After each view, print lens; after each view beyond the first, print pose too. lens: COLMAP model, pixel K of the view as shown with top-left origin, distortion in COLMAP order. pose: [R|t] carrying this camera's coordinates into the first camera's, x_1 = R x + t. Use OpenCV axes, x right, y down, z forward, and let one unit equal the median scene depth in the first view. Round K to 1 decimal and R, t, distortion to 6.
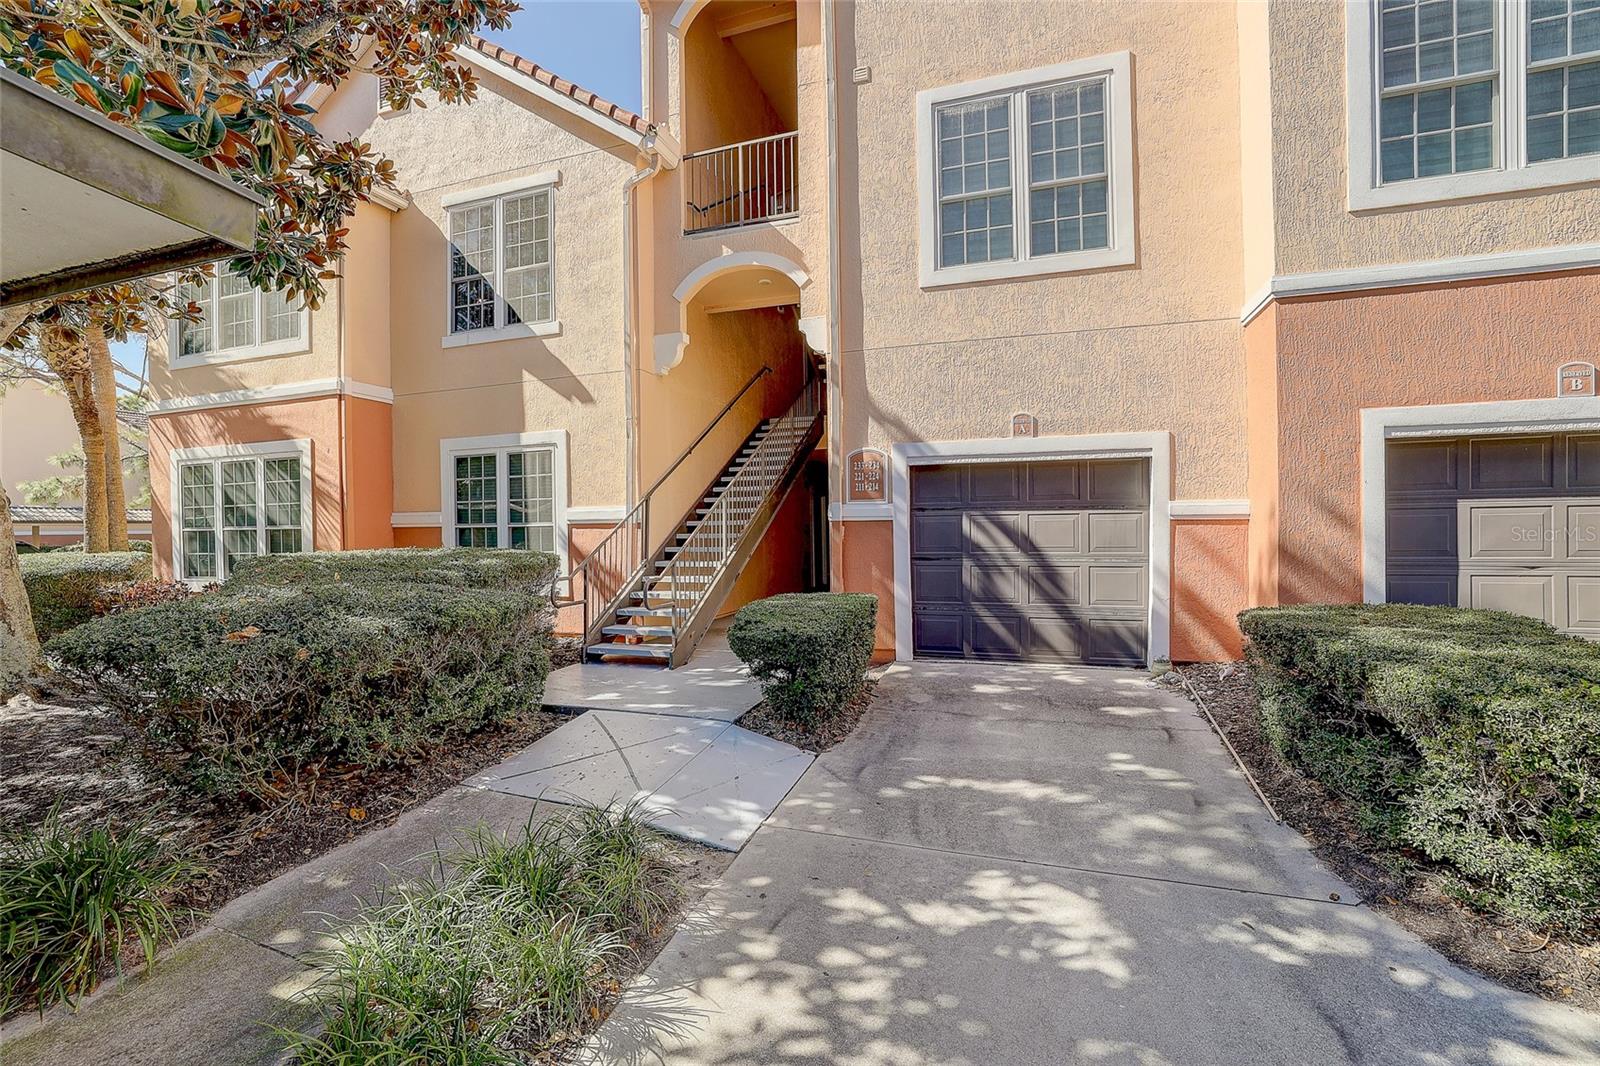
lens RADIAL K [[755.7, 0, 788.0], [0, 755.7, 530.4], [0, 0, 1]] dist [-0.015267, 0.000421]
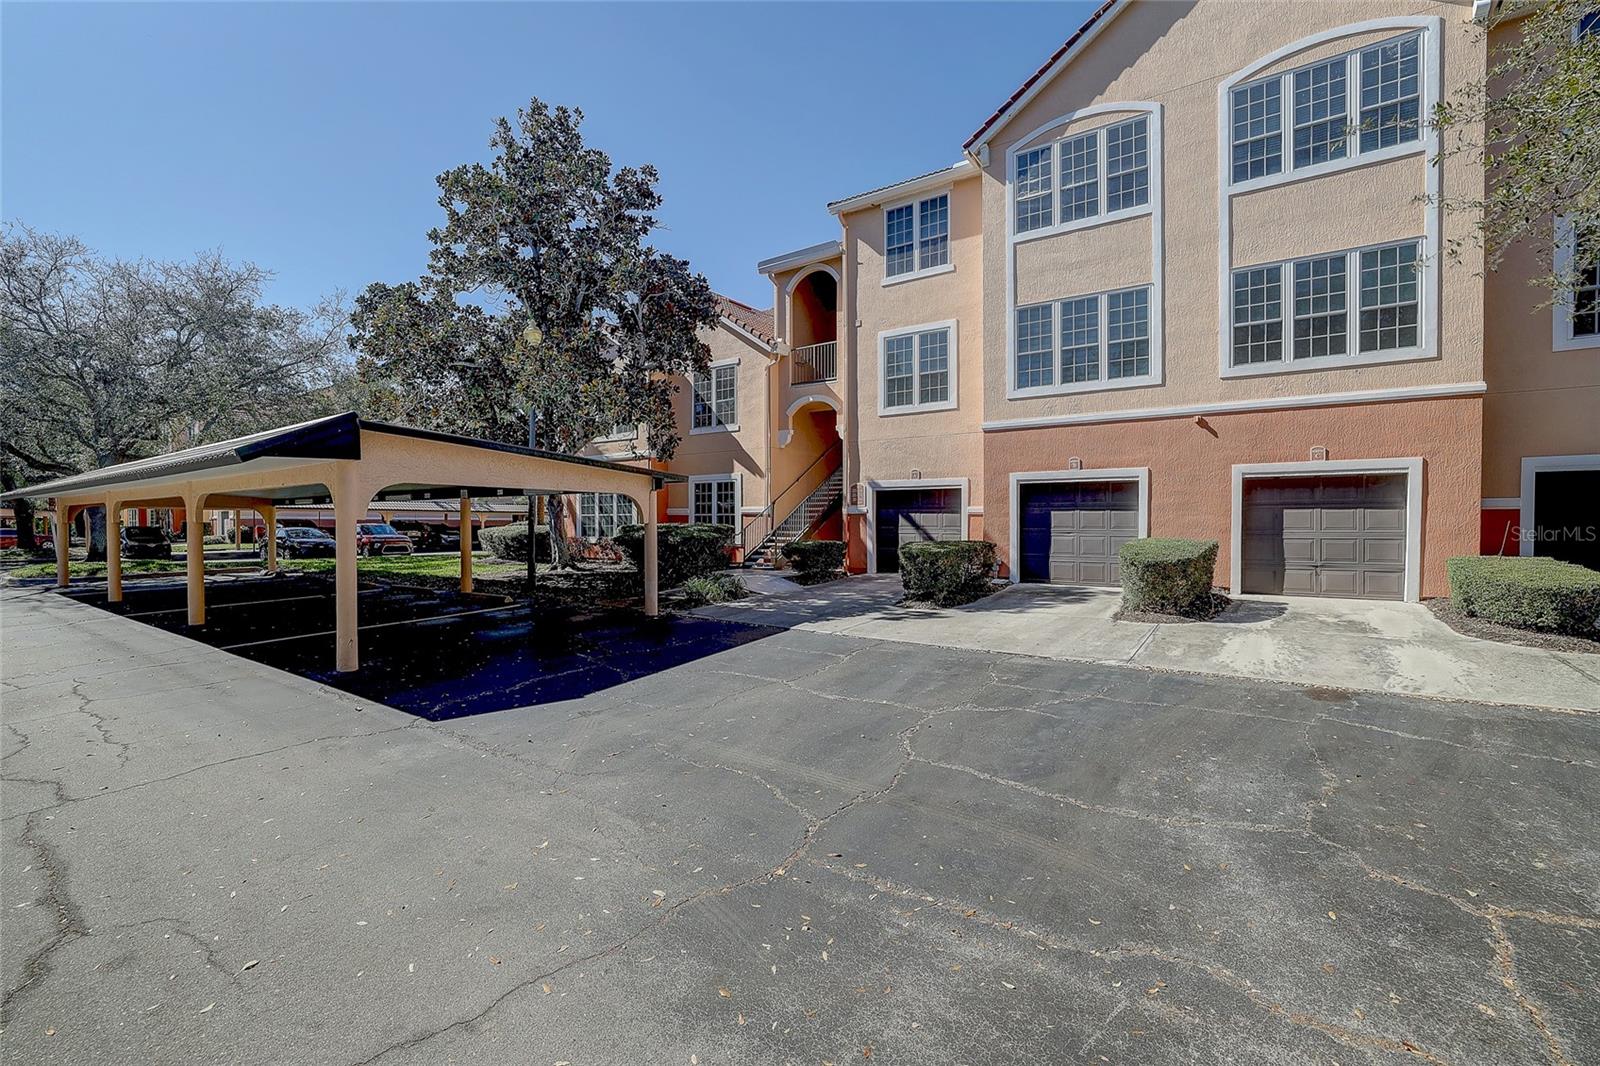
lens RADIAL K [[755.7, 0, 802.7], [0, 755.7, 529.4], [0, 0, 1]] dist [-0.015267, 0.000421]
pose [[0.963735, 0.014382, -0.266472, 0.533846], [-0.012741, 0.999888, 0.007887, 0.018114], [0.266555, -0.004206, 0.963810, -1.233762]]
